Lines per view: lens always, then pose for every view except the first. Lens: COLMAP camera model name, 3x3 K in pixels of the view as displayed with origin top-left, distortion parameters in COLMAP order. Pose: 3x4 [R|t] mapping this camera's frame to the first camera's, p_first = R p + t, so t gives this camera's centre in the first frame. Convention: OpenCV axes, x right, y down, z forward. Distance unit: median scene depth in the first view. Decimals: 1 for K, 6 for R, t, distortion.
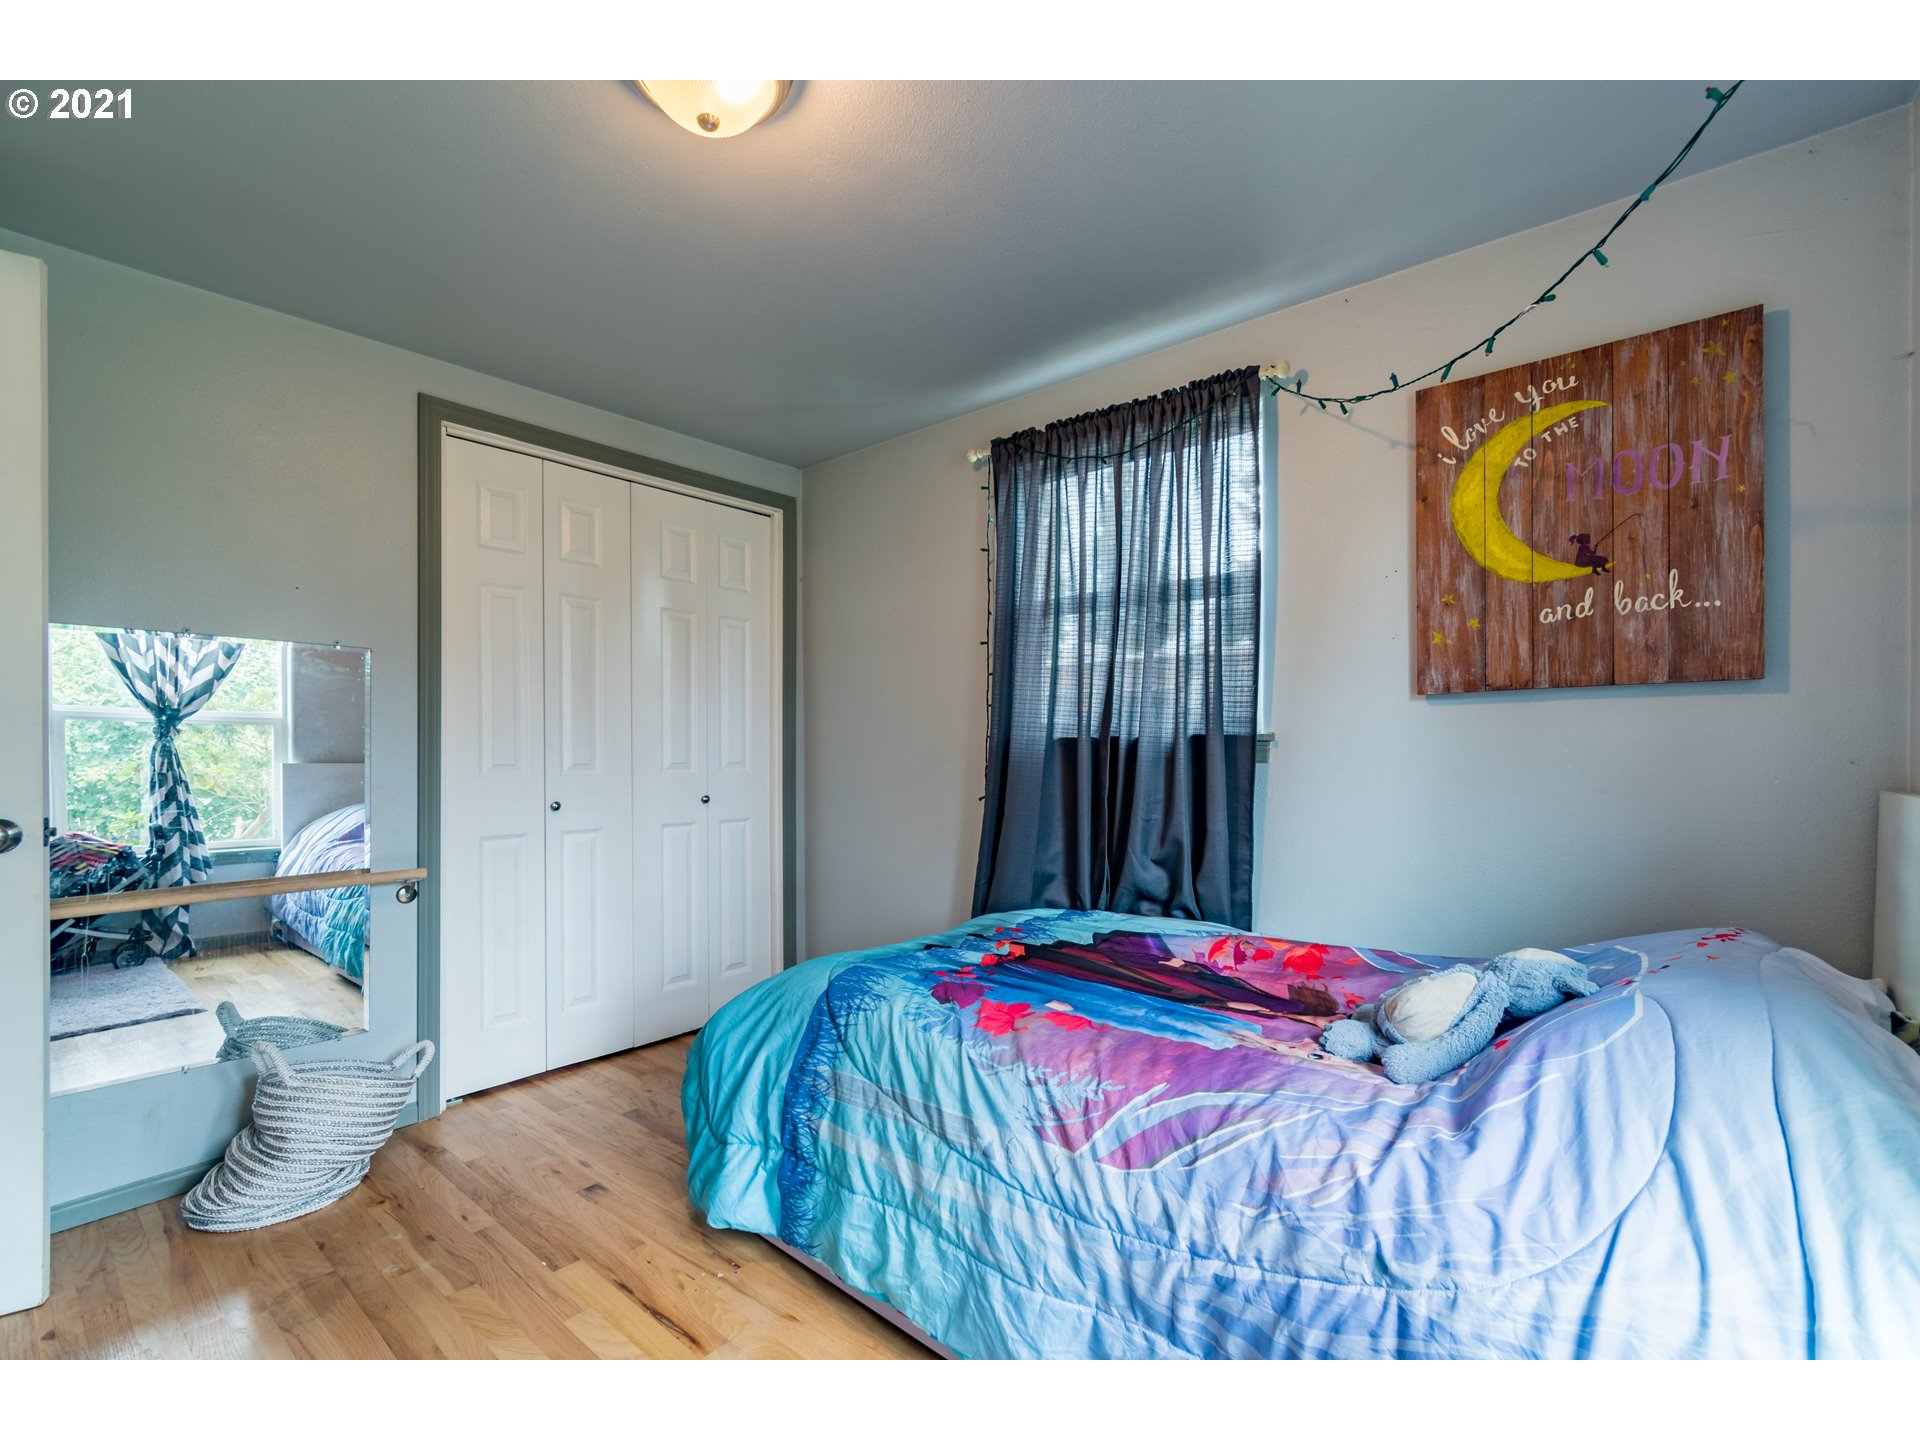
lens RADIAL K [[853.5, 0, 957.1], [0, 853.5, 735.4], [0, 0, 1]] dist [0.008655, -0.001648]
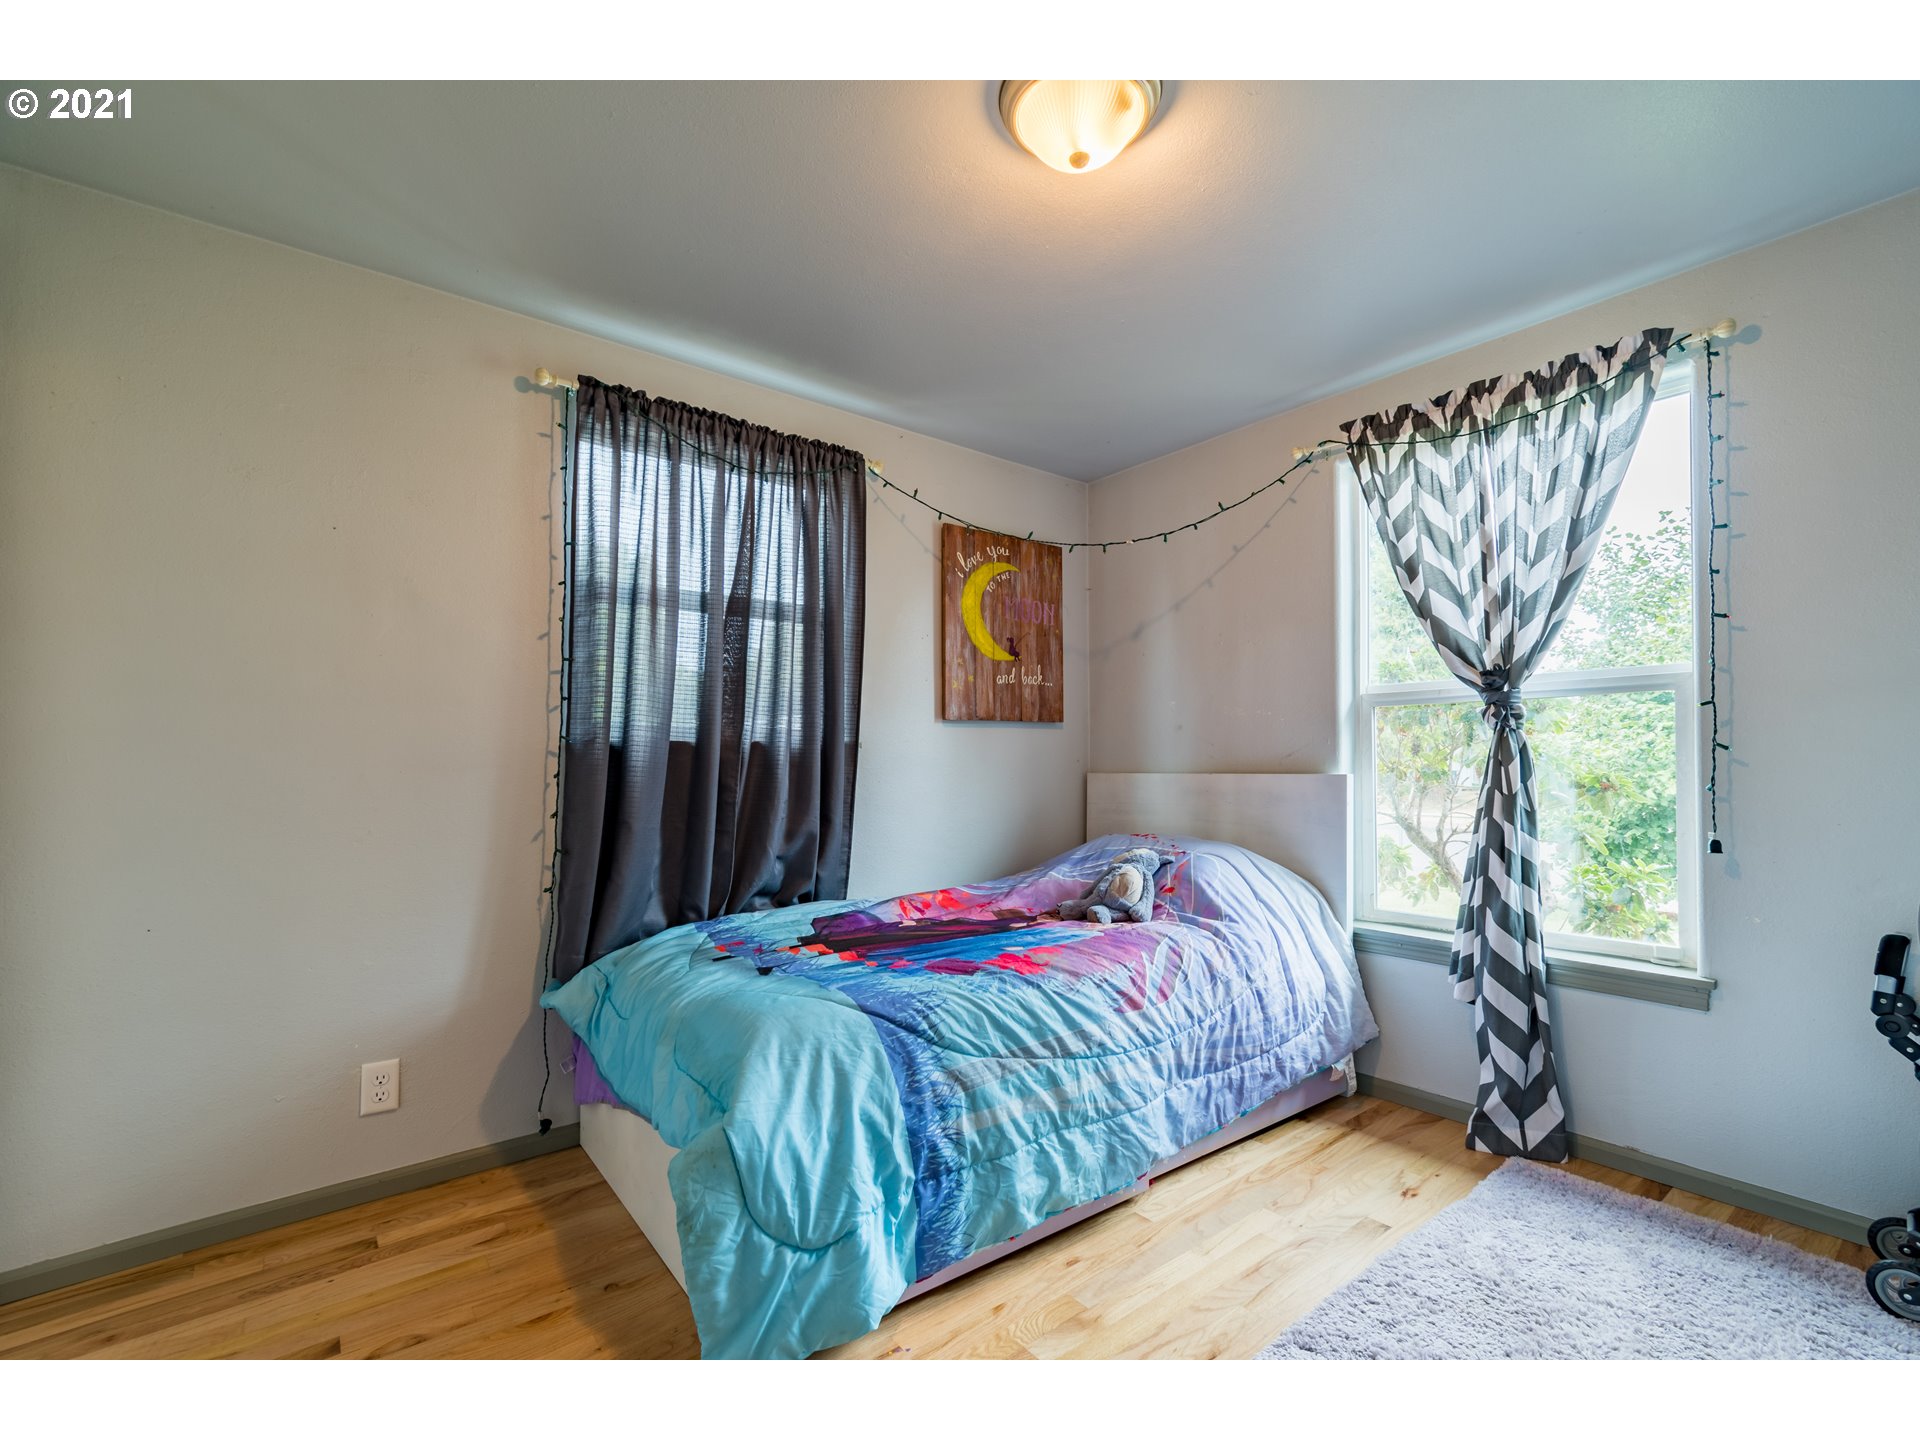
lens RADIAL K [[853.5, 0, 944.3], [0, 853.5, 765.1], [0, 0, 1]] dist [0.008655, -0.001648]
pose [[0.194577, -0.001183, 0.980887, -1.126662], [-0.006377, 0.999977, 0.002471, 0.034363], [-0.980867, -0.006736, 0.194565, 0.817144]]
